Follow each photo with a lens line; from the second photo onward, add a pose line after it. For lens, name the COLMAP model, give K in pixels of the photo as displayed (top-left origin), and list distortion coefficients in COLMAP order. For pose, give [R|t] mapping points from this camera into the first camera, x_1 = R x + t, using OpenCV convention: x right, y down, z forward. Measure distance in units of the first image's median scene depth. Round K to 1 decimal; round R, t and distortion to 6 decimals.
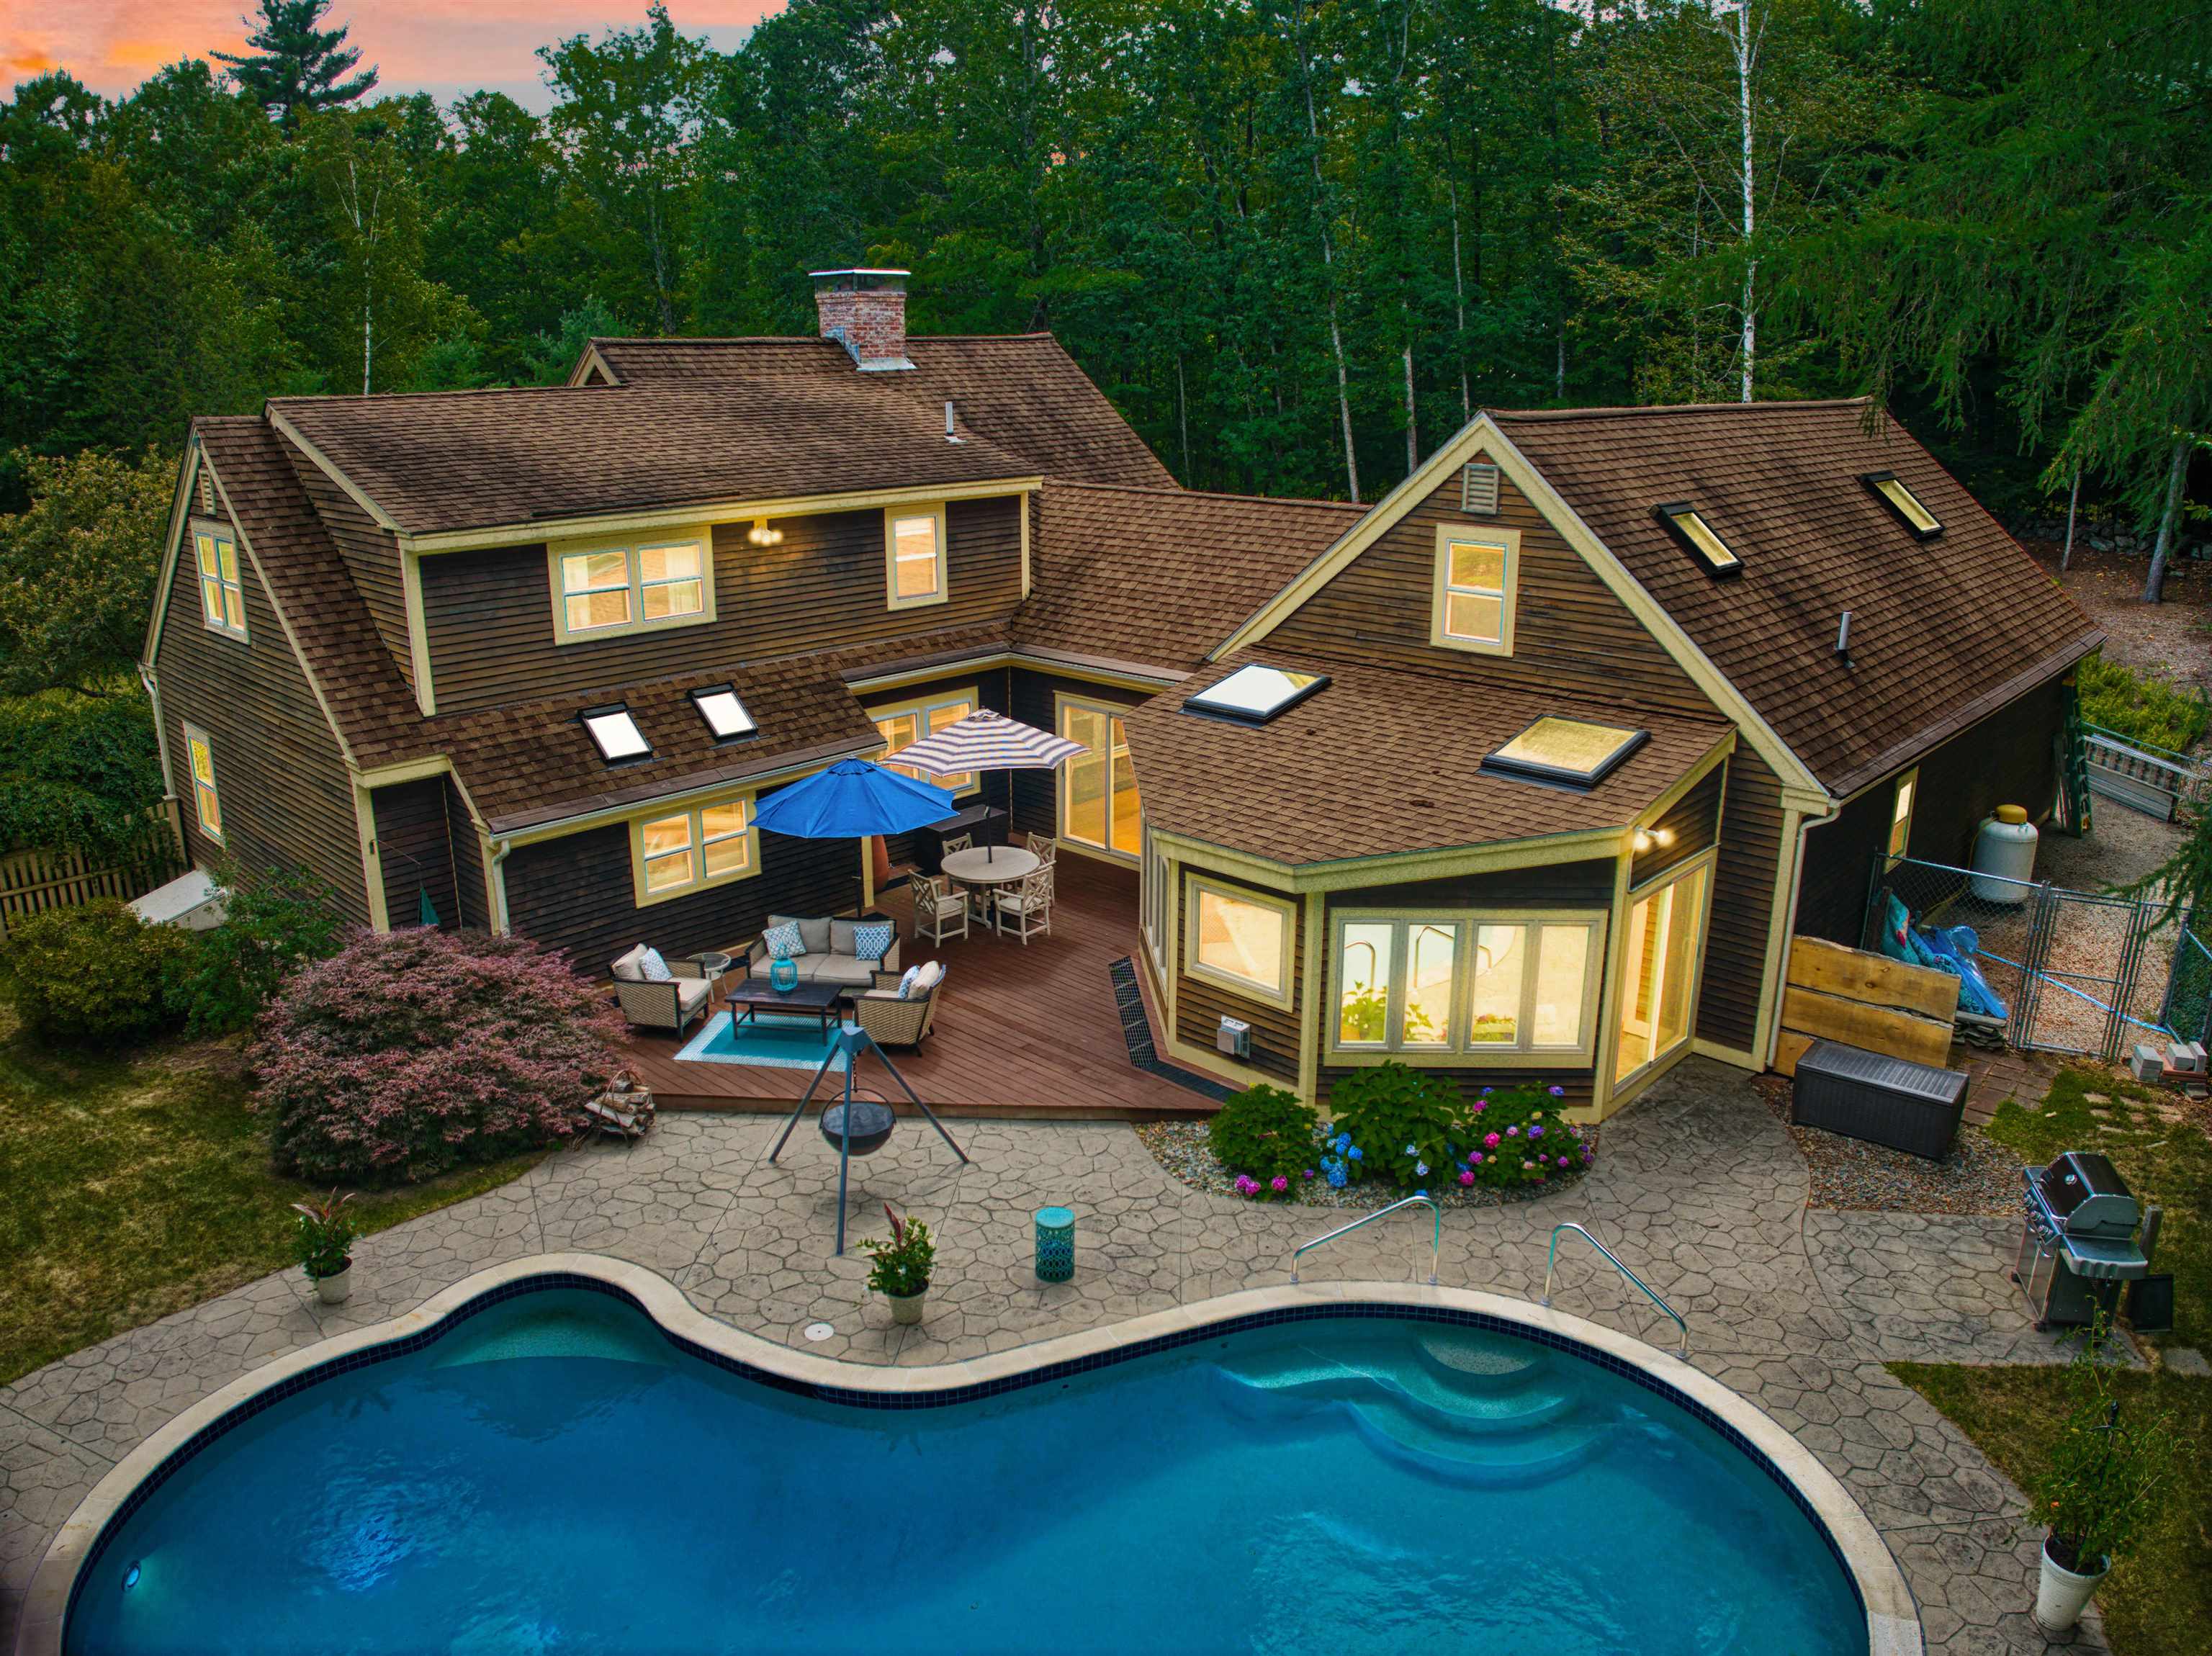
lens RADIAL K [[1572.1, 0, 1106.0], [0, 1572.1, 828.0], [0, 0, 1]] dist [-0.090357, -0.003971]
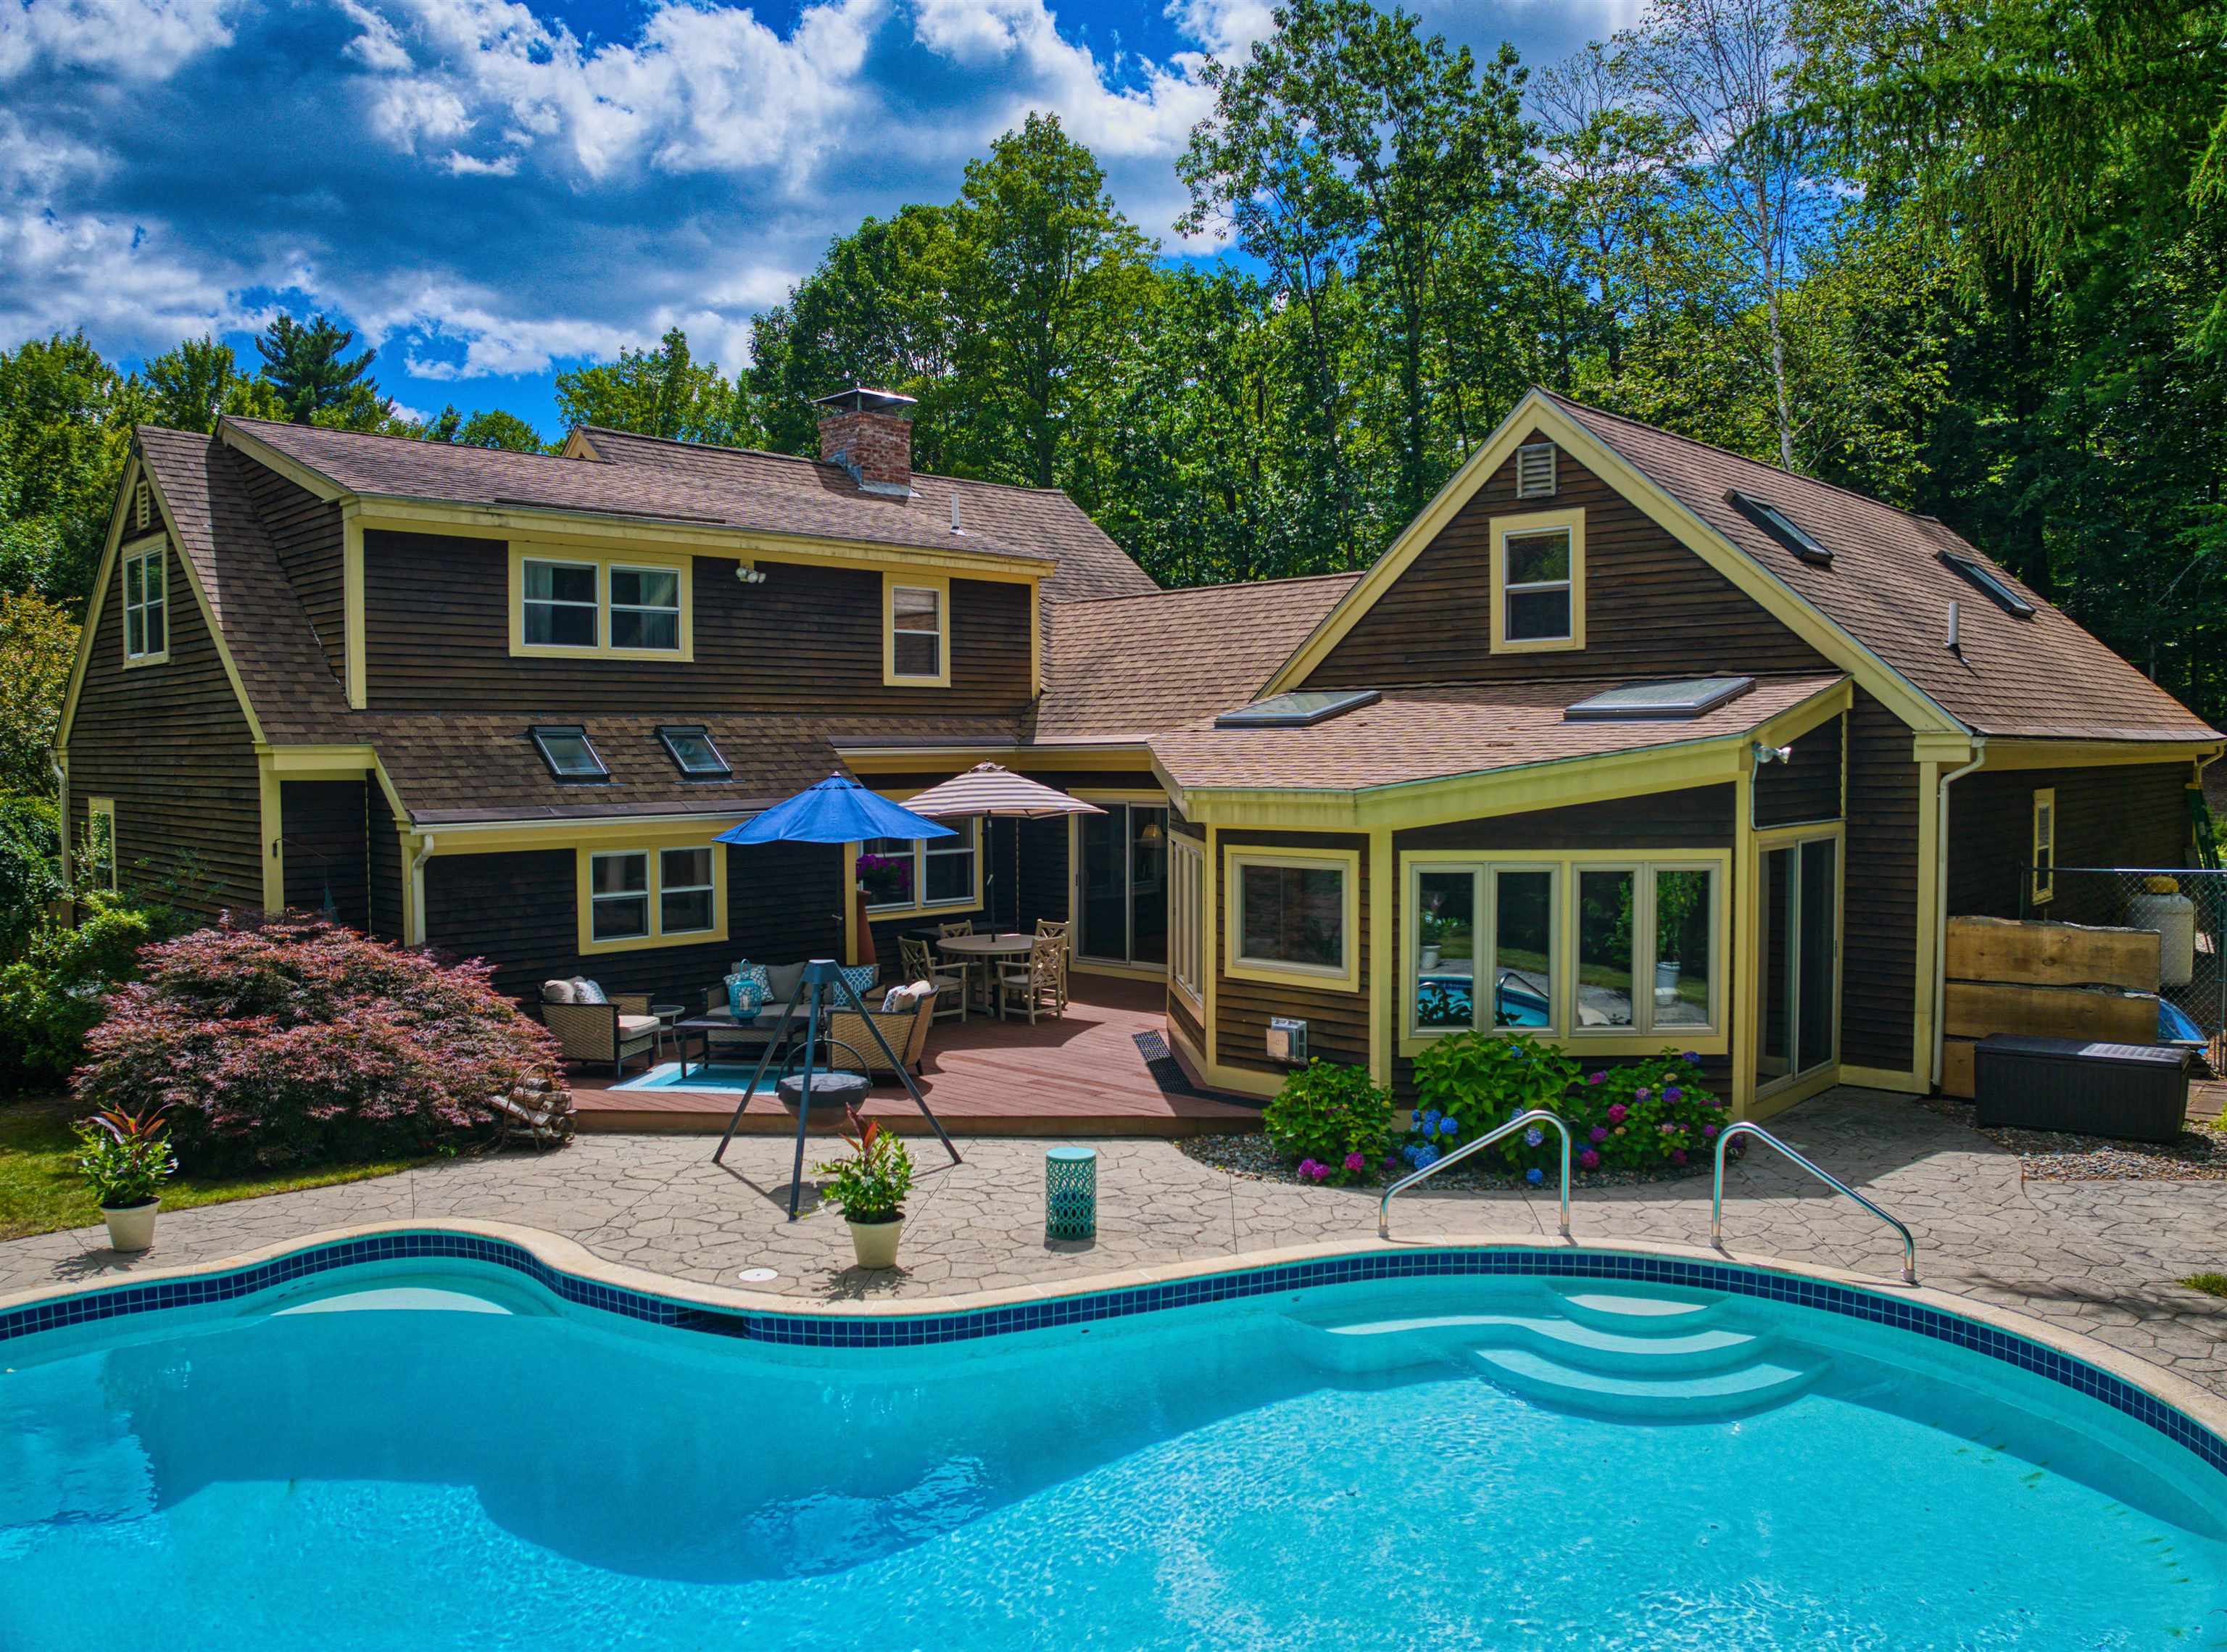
lens RADIAL K [[1643.0, 0, 1113.5], [0, 1643.0, 826.0], [0, 0, 1]] dist [-0.100611, 0.028982]
pose [[0.999987, -0.005046, -0.001035, -0.007888], [0.004627, 0.968188, -0.250182, 0.229056], [0.002264, 0.250174, 0.968198, 0.135283]]
